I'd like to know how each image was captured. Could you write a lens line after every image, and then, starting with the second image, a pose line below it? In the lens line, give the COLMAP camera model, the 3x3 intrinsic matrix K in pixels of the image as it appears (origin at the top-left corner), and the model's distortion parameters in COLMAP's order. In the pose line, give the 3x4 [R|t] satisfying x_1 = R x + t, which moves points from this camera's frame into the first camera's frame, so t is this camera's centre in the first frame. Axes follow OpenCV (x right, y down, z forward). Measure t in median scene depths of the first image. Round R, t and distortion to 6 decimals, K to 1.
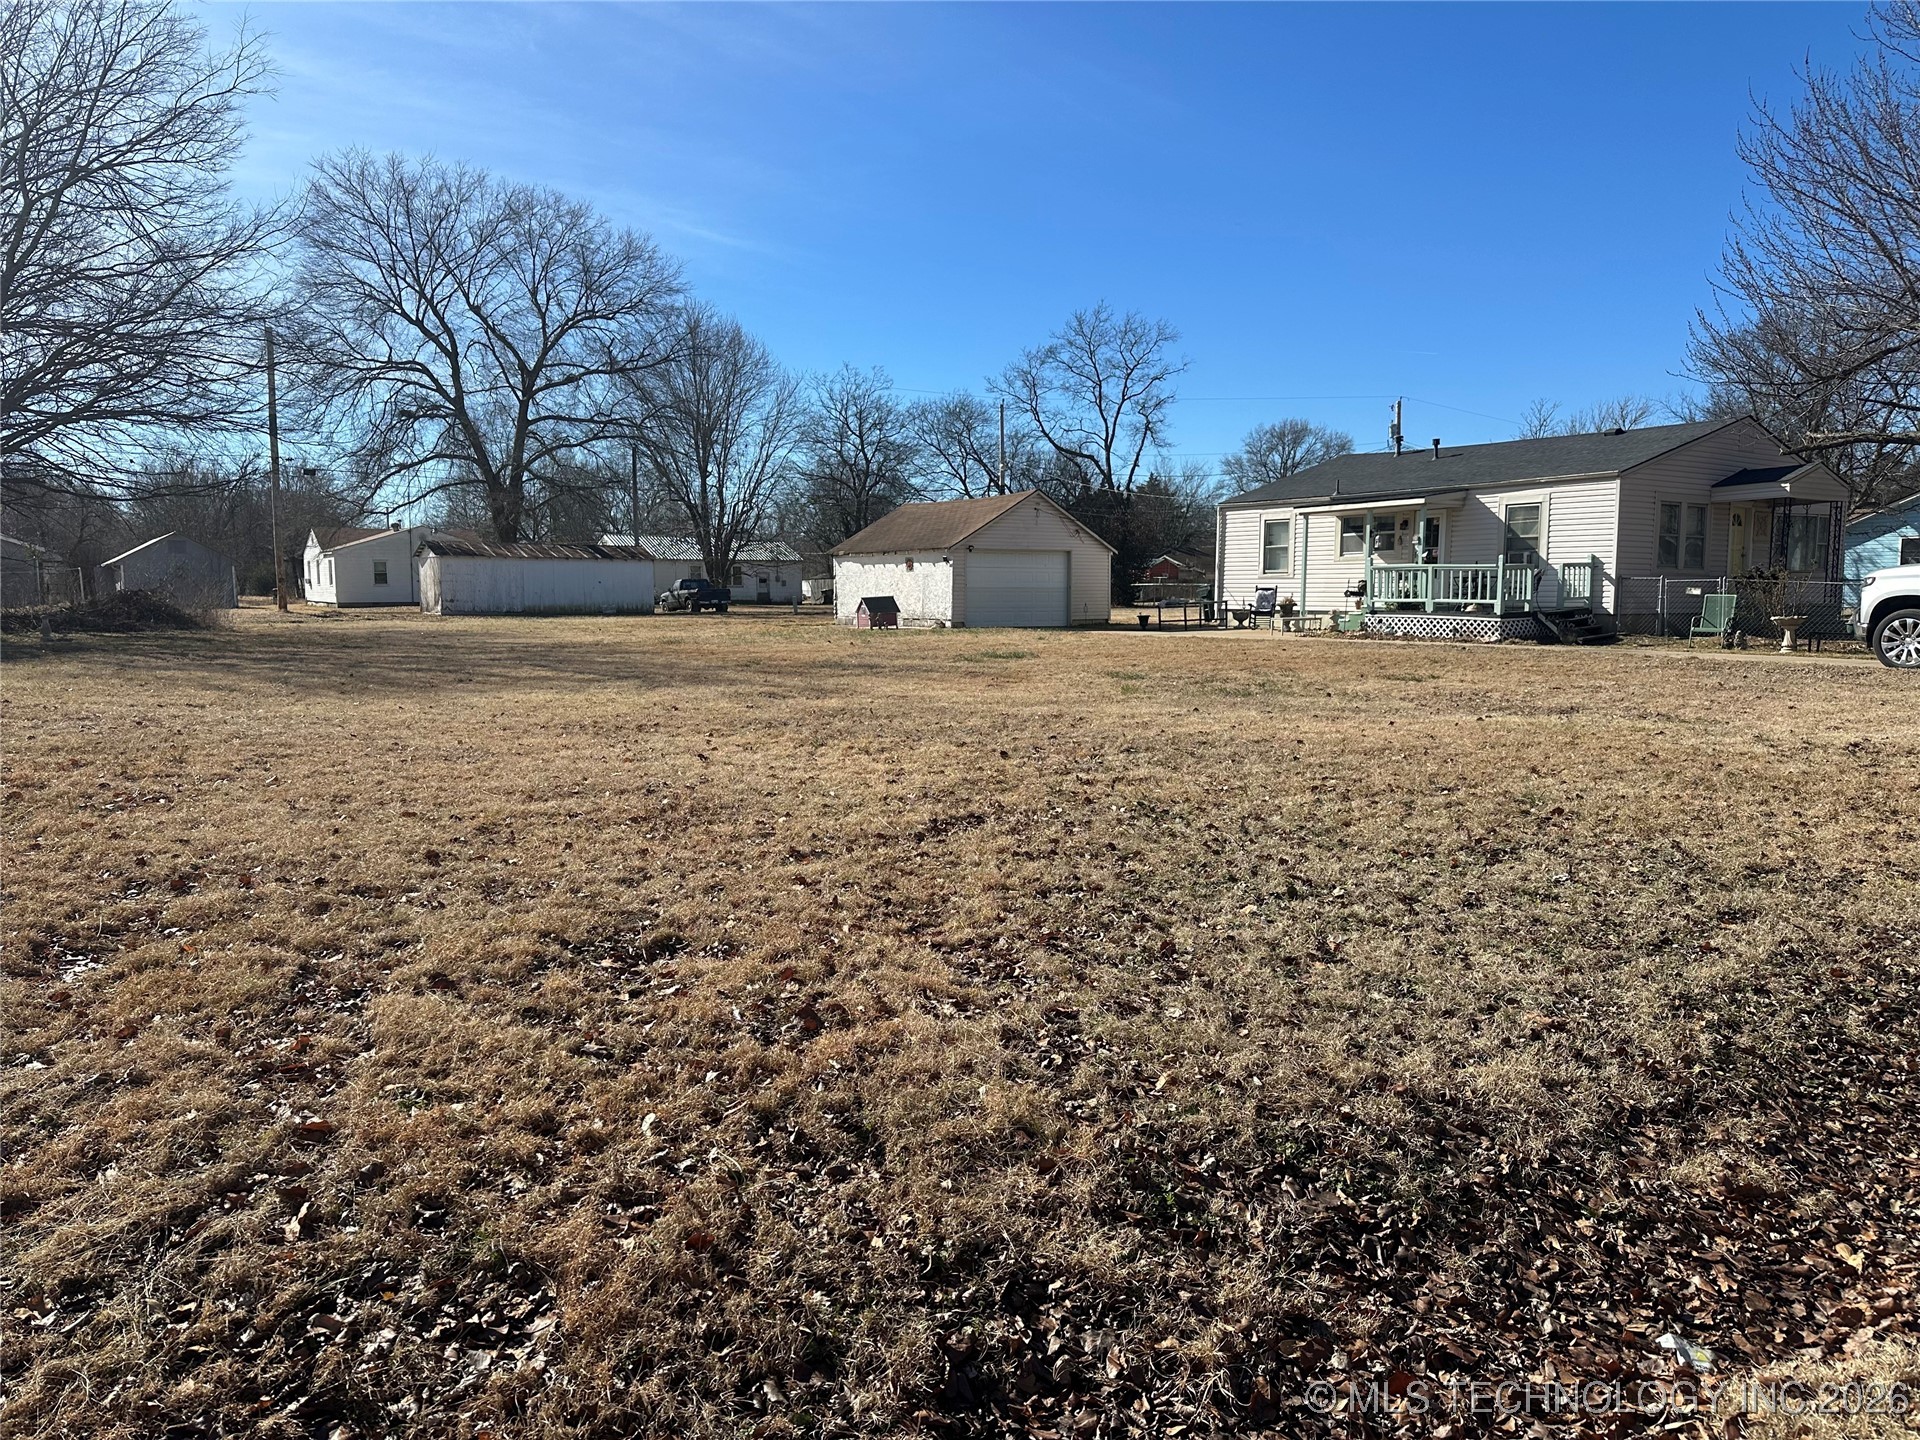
lens RADIAL K [[1351.0, 0, 967.1], [0, 1351.0, 721.5], [0, 0, 1]] dist [0.026984, -0.029151]
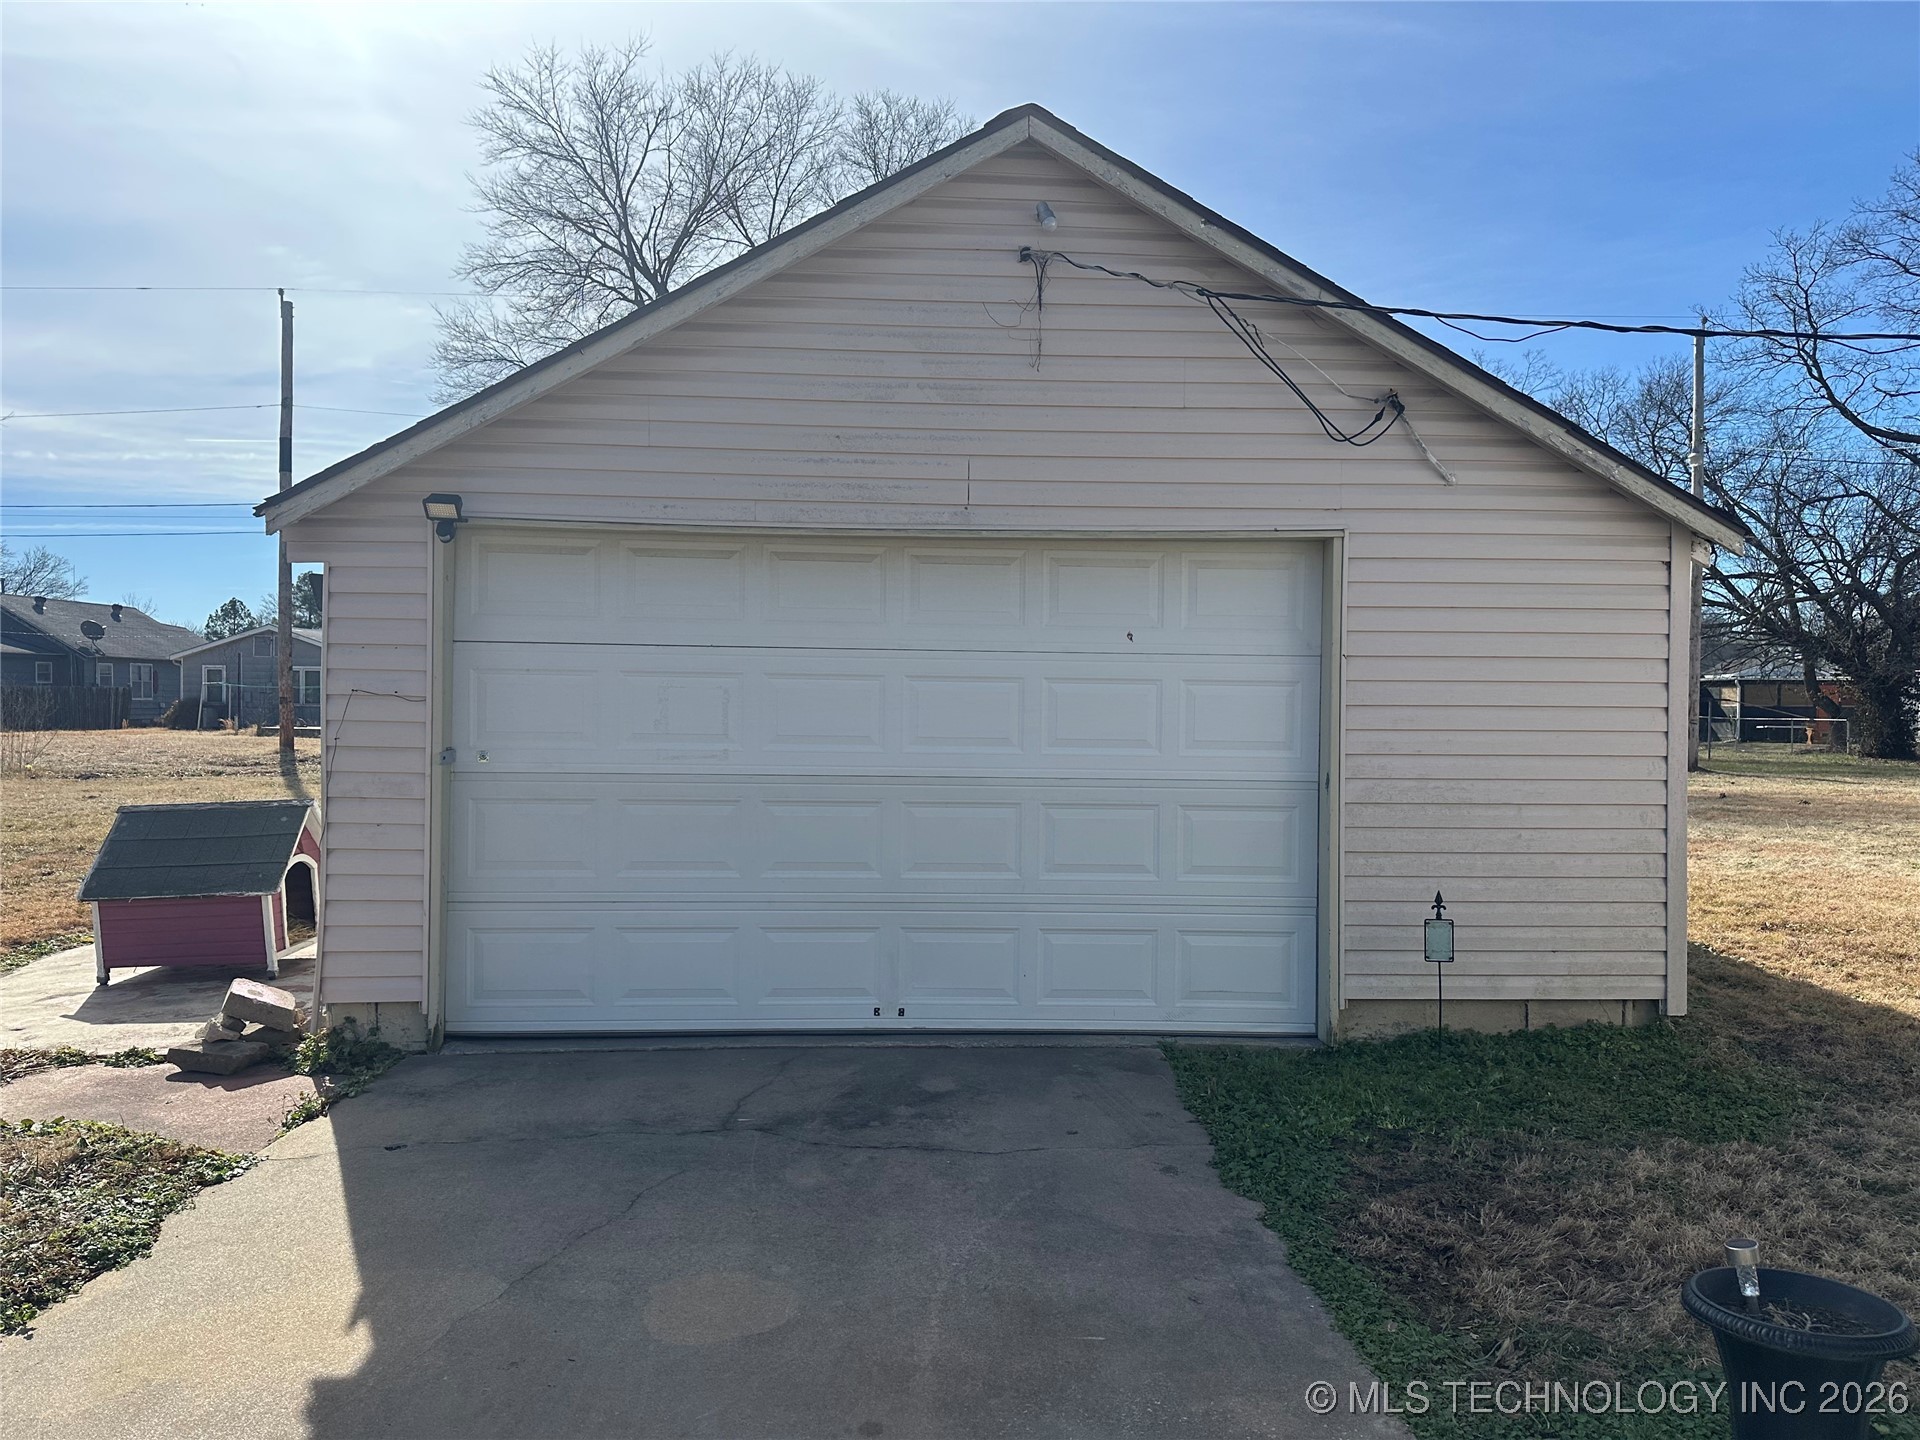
lens RADIAL K [[1351.0, 0, 965.4], [0, 1351.0, 709.8], [0, 0, 1]] dist [0.026984, -0.029151]
pose [[0.836741, 0.010432, -0.547500, 0.163338], [-0.061412, 0.995299, -0.074892, -0.122530], [0.544144, 0.096288, 0.833448, 1.106807]]
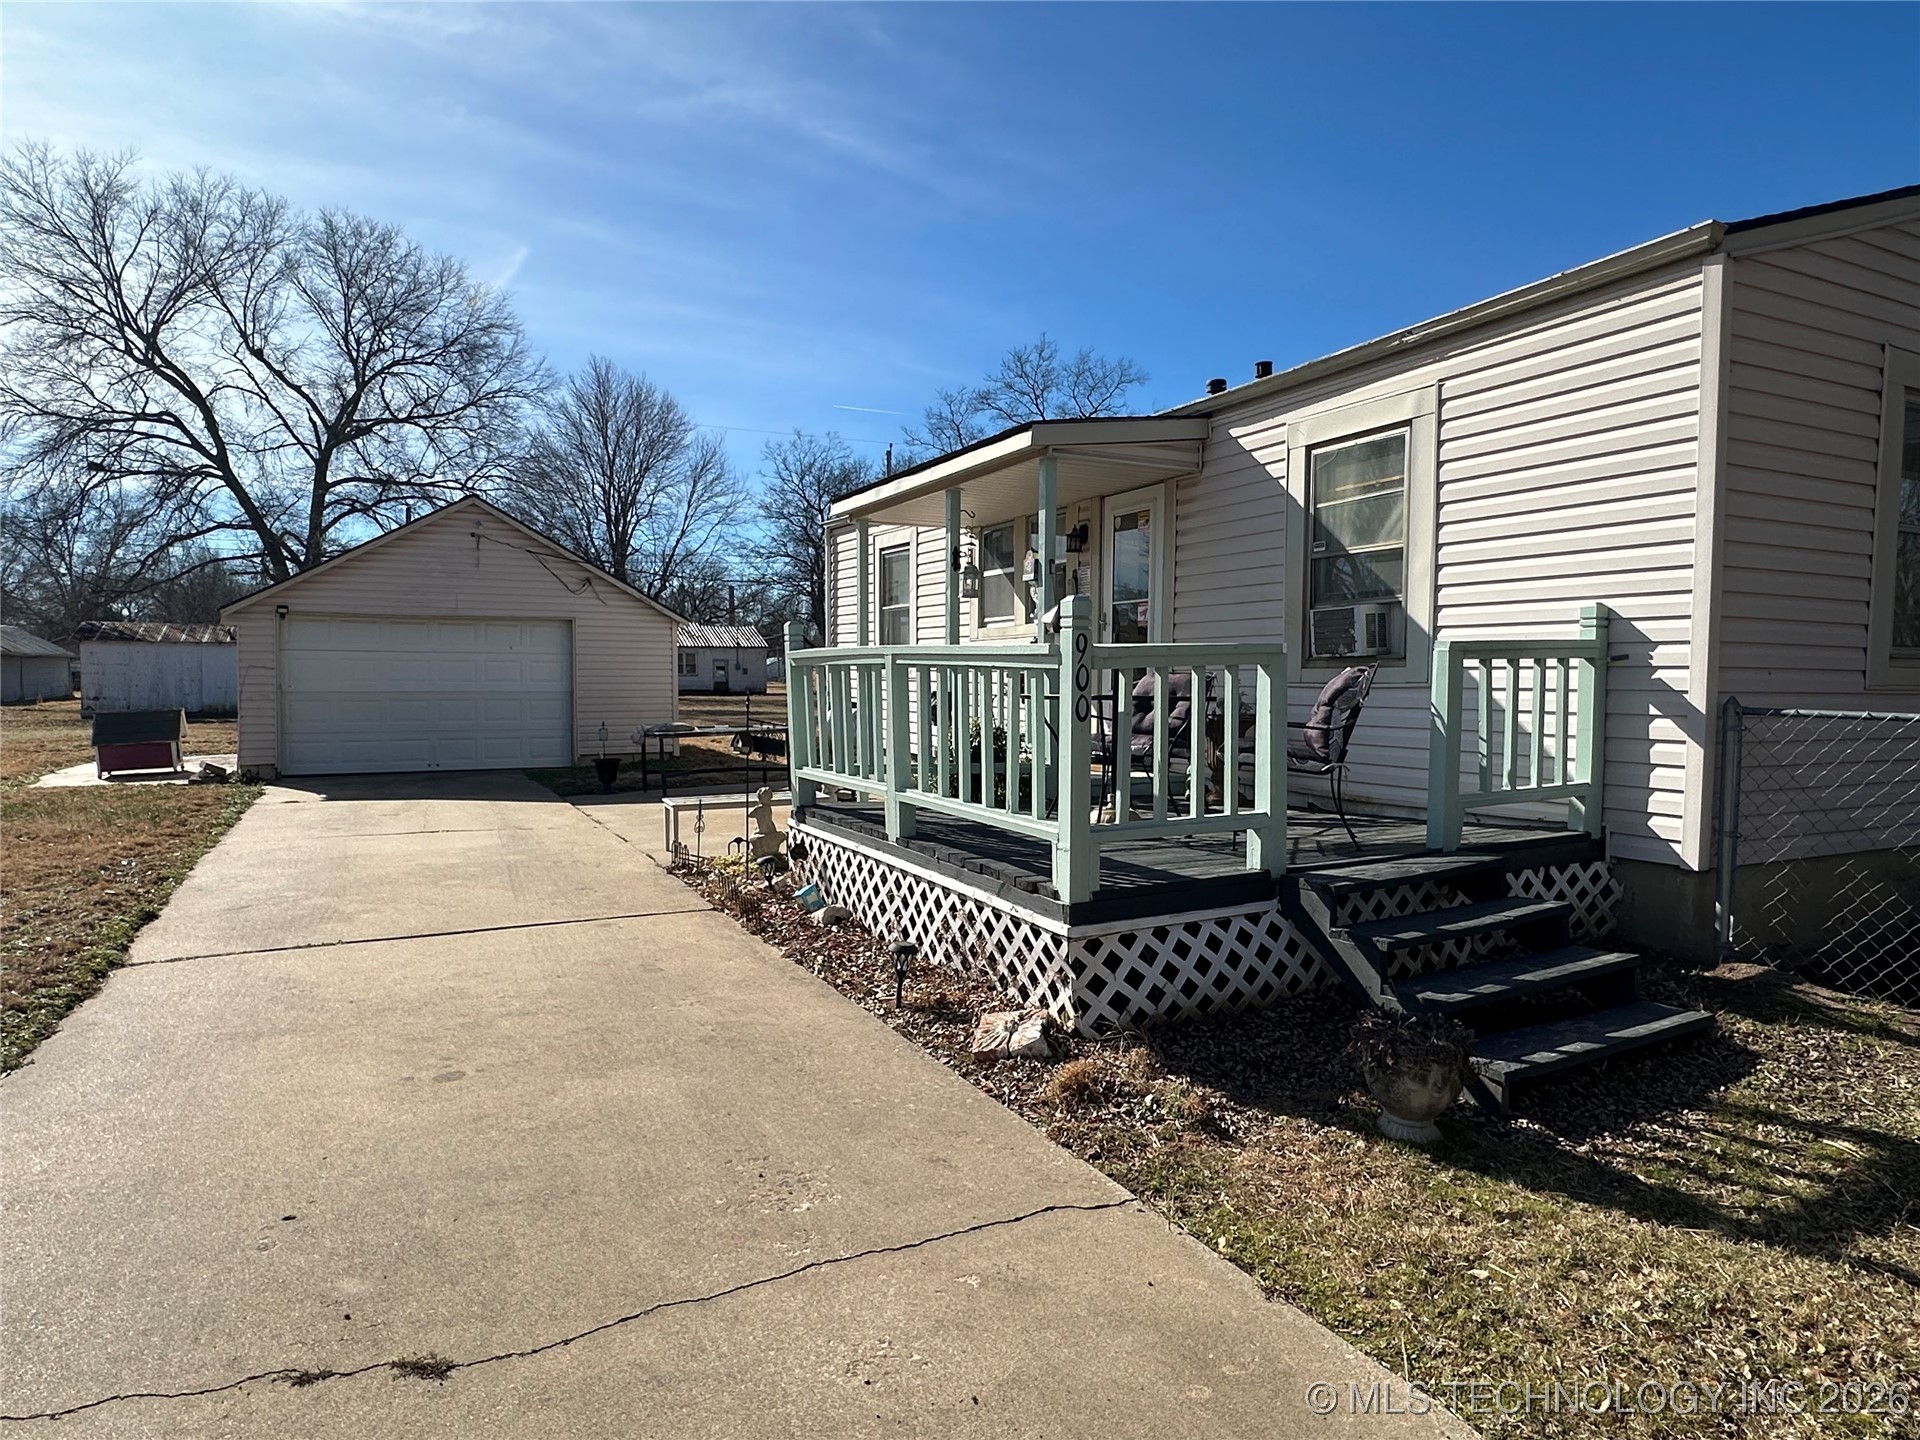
lens RADIAL K [[1163.9, 0, 945.4], [0, 1163.9, 727.0], [0, 0, 1]] dist [-0.014369, 0.010036]
pose [[0.989677, 0.009262, -0.143016, 0.364592], [-0.016499, 0.998638, -0.049505, -0.087155], [0.142363, 0.051353, 0.988481, 0.759735]]
